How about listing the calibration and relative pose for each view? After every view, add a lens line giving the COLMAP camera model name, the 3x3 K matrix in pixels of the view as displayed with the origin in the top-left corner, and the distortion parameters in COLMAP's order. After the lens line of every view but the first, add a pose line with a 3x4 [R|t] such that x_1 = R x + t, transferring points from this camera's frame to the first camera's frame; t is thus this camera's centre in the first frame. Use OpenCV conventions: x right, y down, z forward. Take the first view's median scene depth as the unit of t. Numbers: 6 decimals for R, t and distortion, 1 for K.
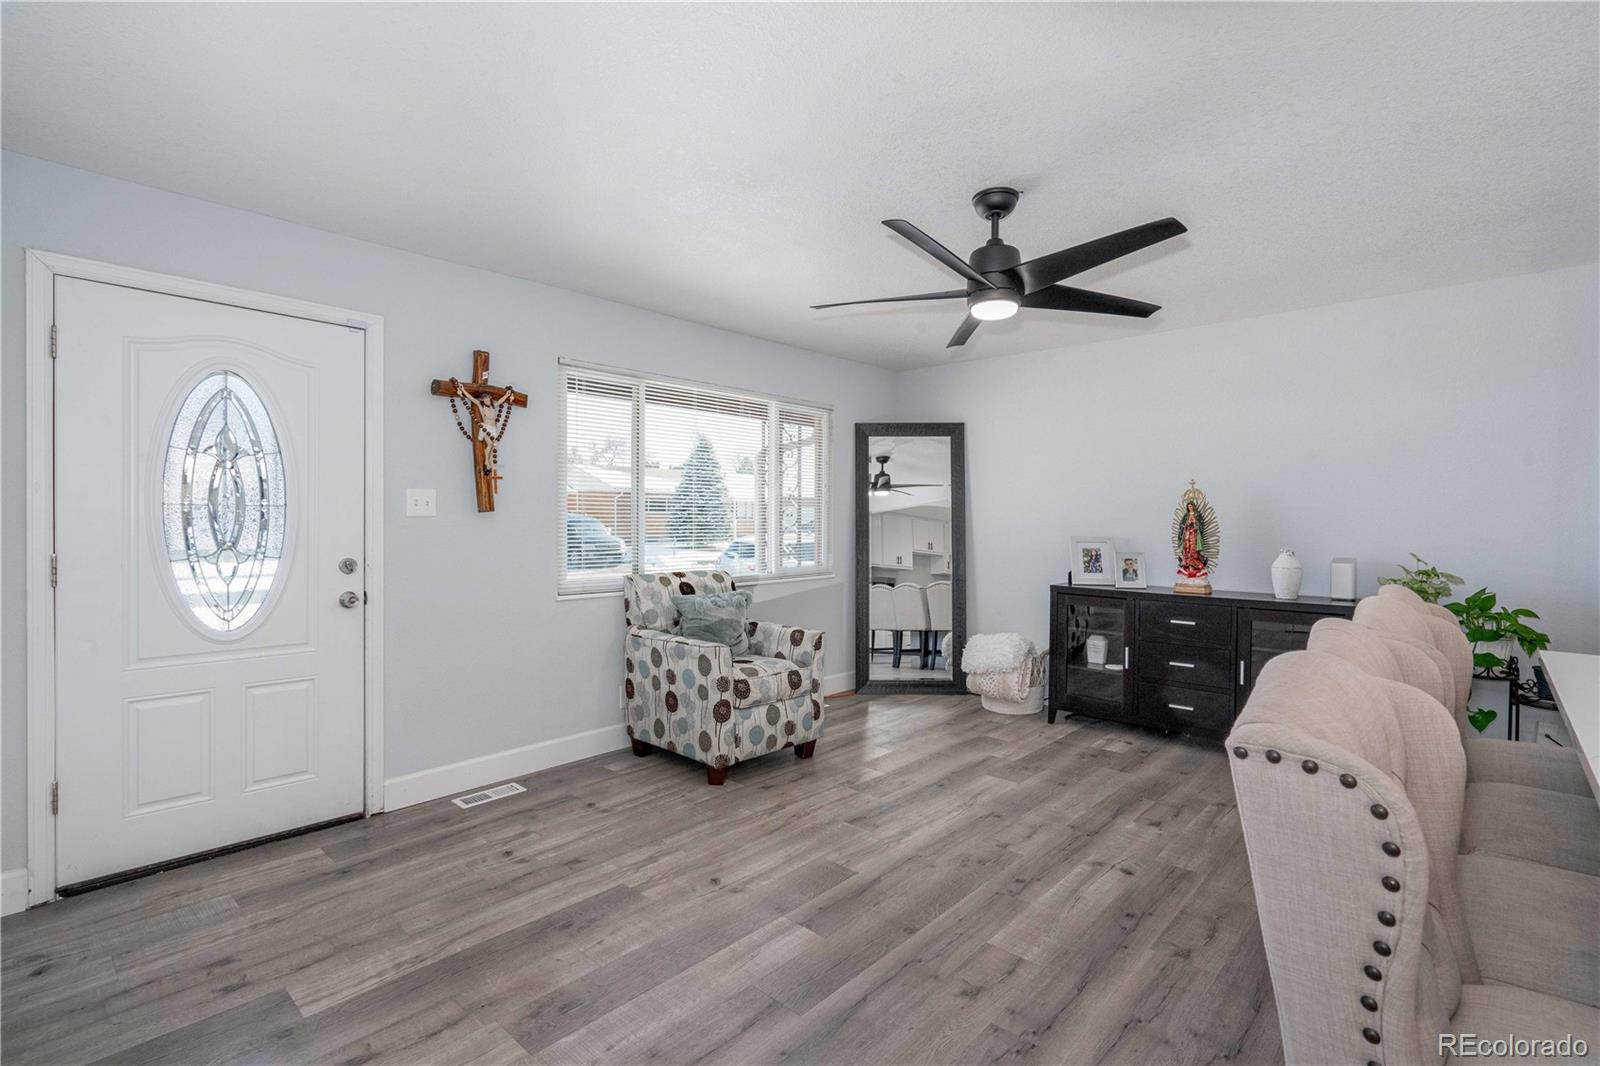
lens RADIAL K [[750.0, 0, 800.0], [0, 750.0, 533.0], [0, 0, 1]] dist [-0.000803, 0.000086]
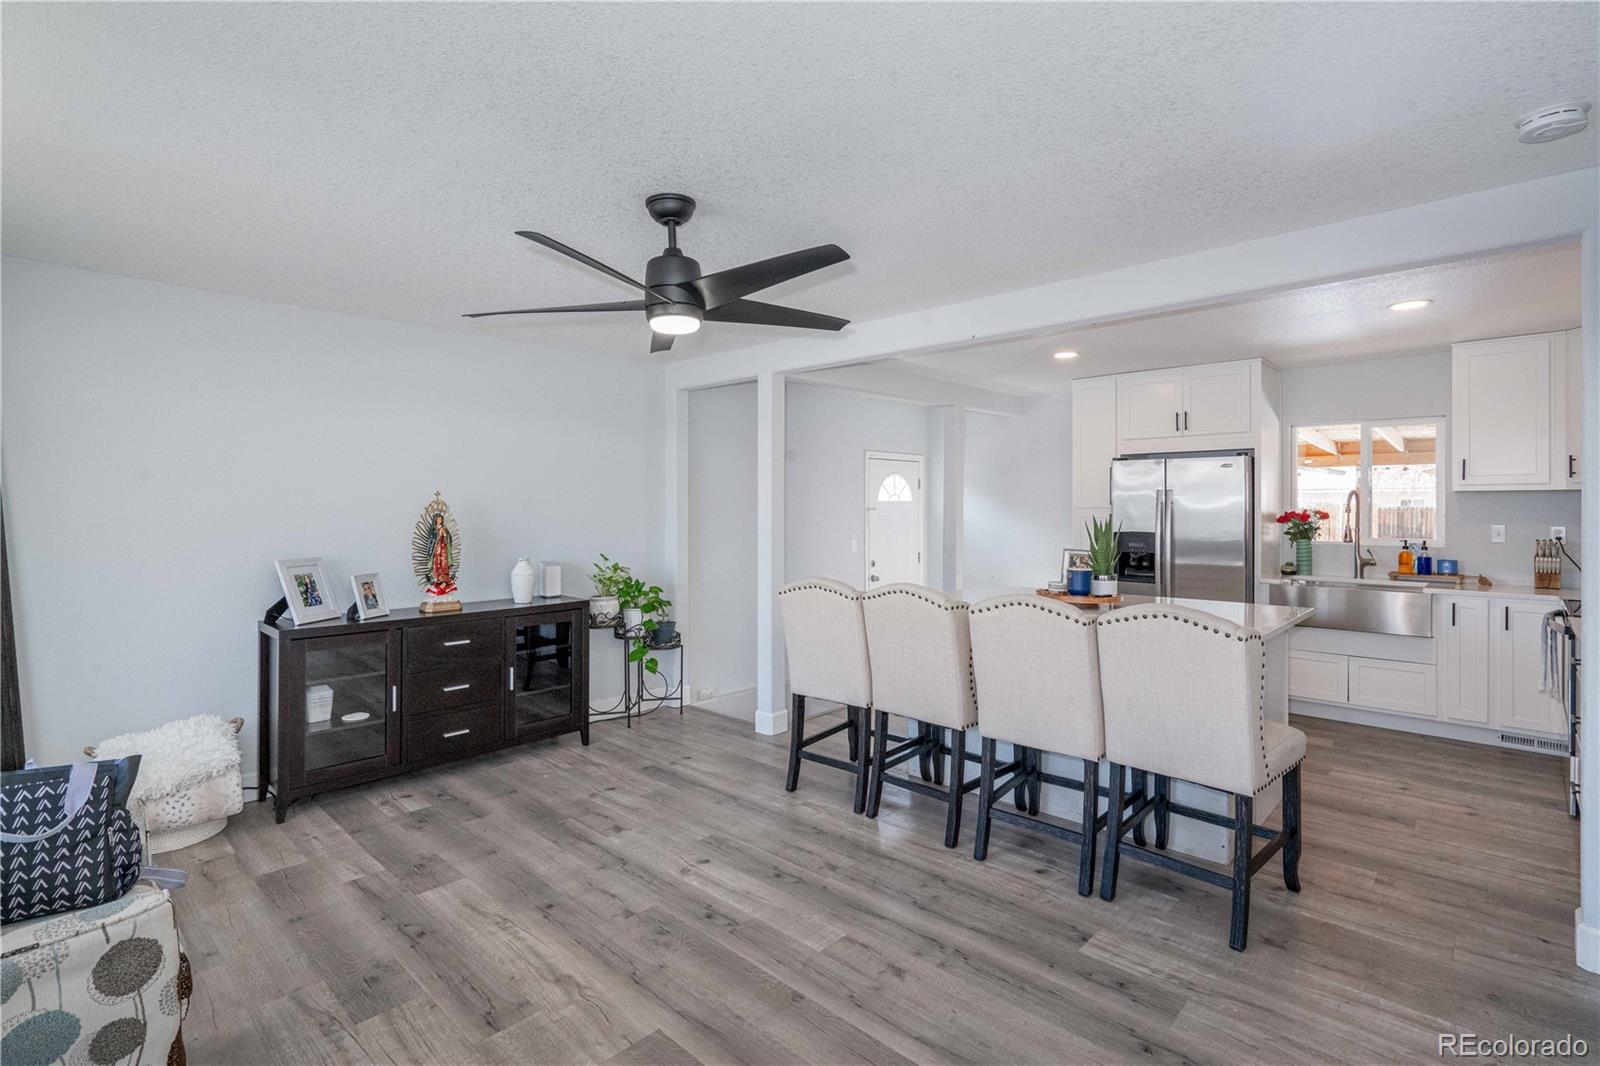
lens RADIAL K [[753.4, 0, 831.0], [0, 753.4, 506.5], [0, 0, 1]] dist [-0.004622, -0.000336]
pose [[-0.014381, -0.006324, 0.999877, -0.537498], [0.020823, 0.999761, 0.006623, -0.059413], [-0.999680, 0.020915, -0.014246, 0.653906]]
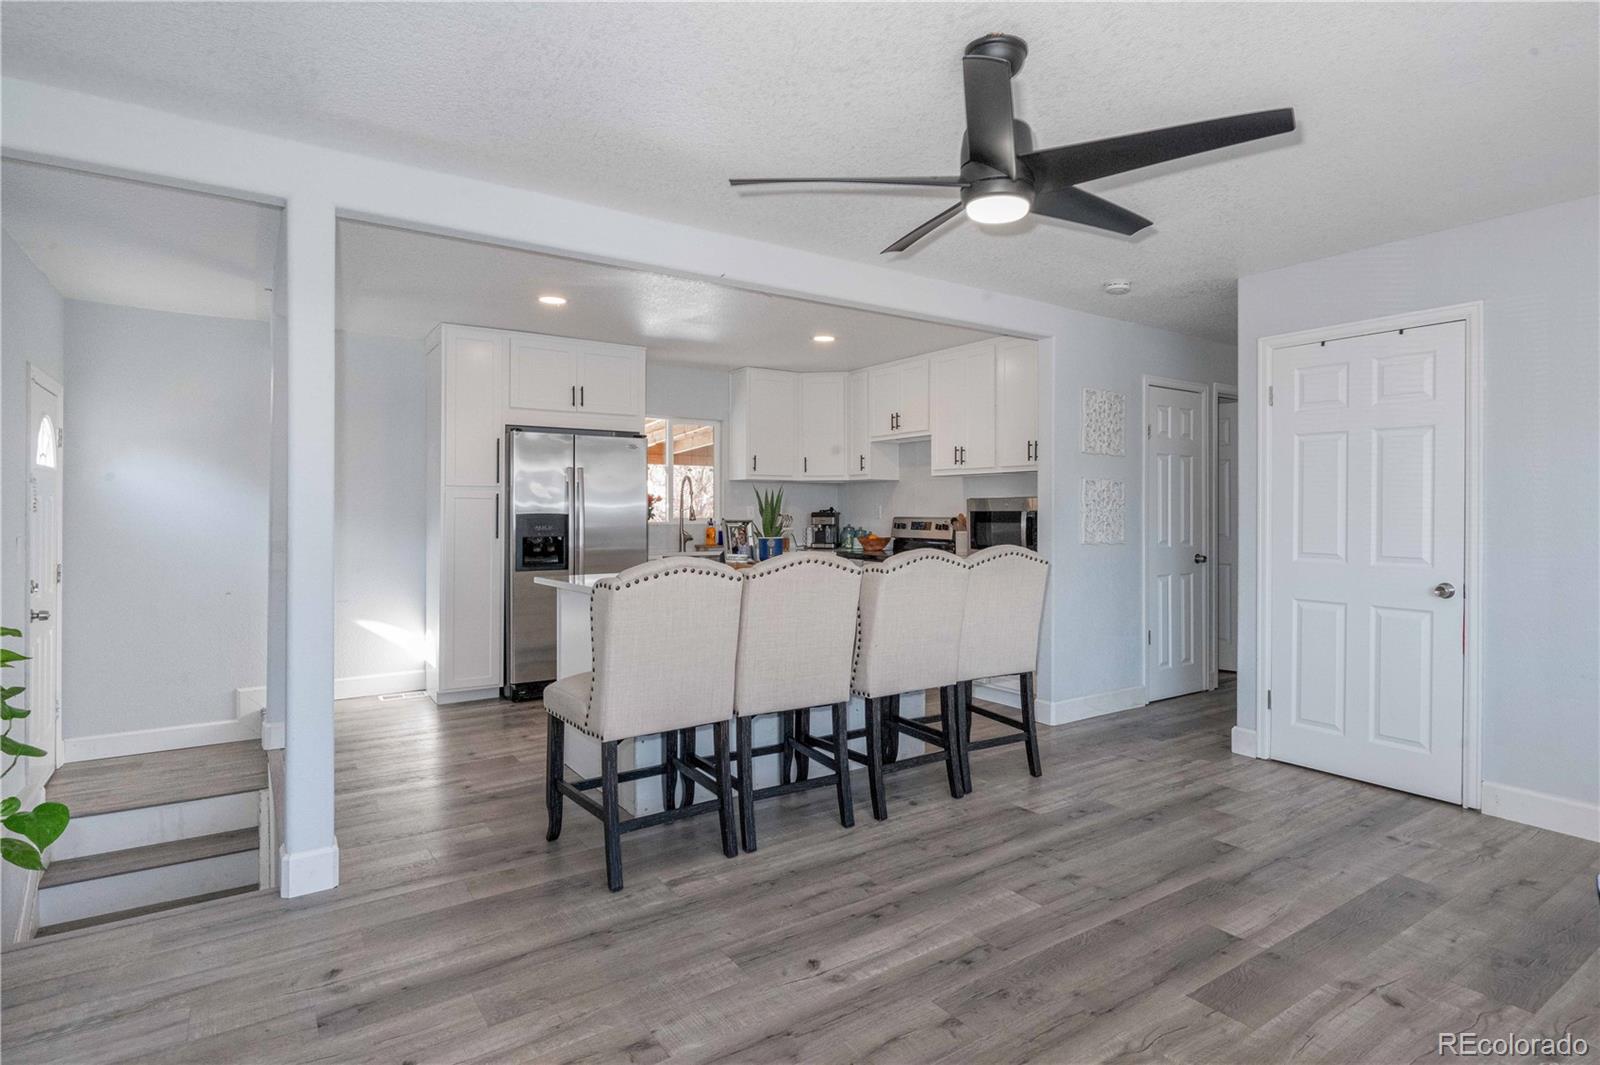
lens RADIAL K [[841.3, 0, 858.3], [0, 841.3, 469.8], [0, 0, 1]] dist [-0.003195, -0.000025]
pose [[-0.981039, 0.004263, 0.193763, 0.179852], [-0.001498, 0.999561, -0.029580, -0.017373], [-0.193804, -0.029310, -0.980602, 1.470039]]
